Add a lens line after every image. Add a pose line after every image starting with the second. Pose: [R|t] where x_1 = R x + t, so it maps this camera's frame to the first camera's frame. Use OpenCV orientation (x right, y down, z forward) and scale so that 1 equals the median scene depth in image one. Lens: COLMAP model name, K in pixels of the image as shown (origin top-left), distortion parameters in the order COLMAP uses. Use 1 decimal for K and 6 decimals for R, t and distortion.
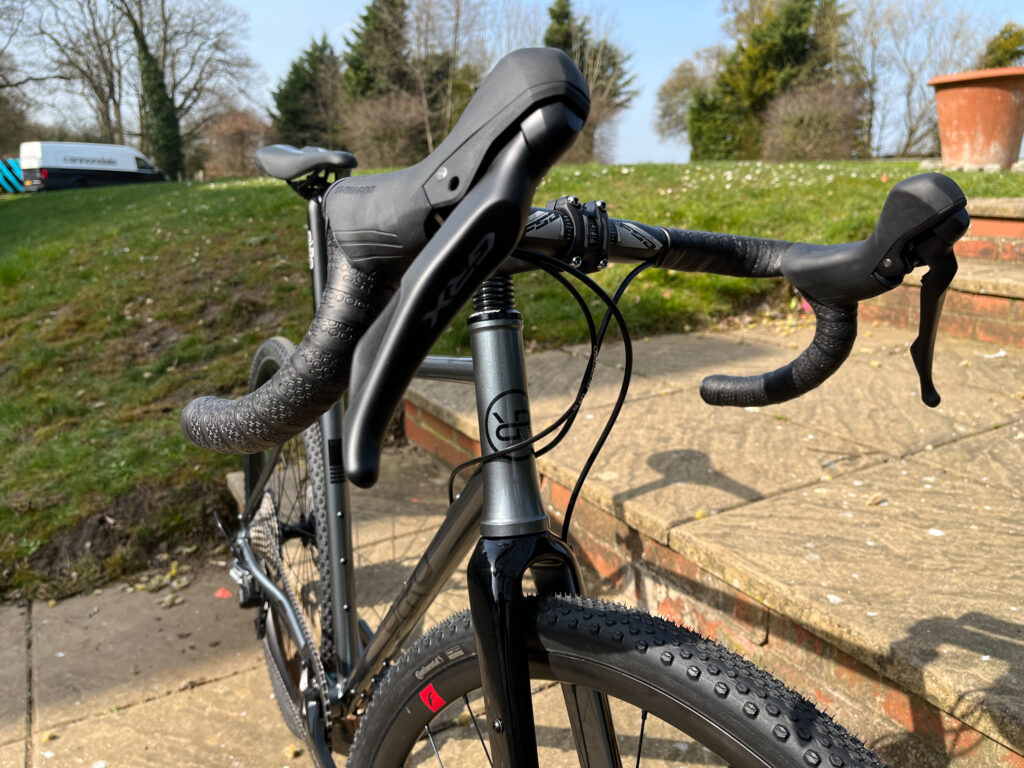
lens RADIAL K [[782.8, 0, 518.2], [0, 782.8, 379.0], [0, 0, 1]] dist [0.031726, -0.065856]
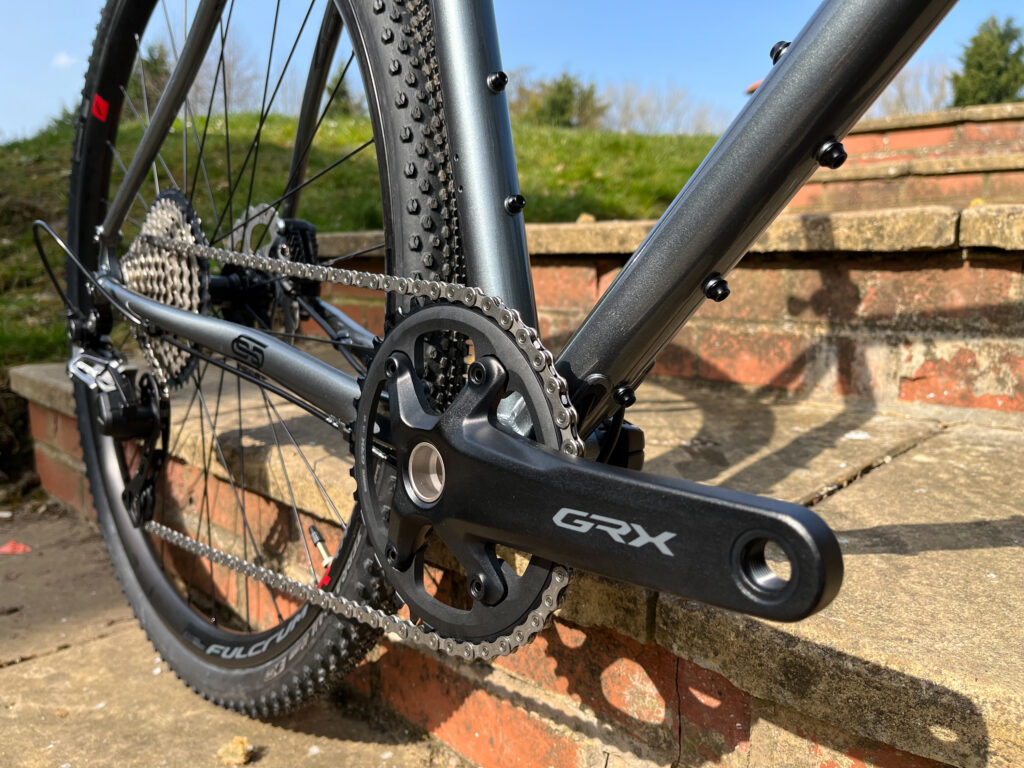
lens RADIAL K [[782.8, 0, 511.2], [0, 782.8, 381.2], [0, 0, 1]] dist [0.031726, -0.065856]
pose [[0.964273, -0.040344, 0.261822, -0.226231], [0.067248, 0.993239, -0.094623, 0.291162], [-0.256234, 0.108849, 0.960466, 0.472859]]
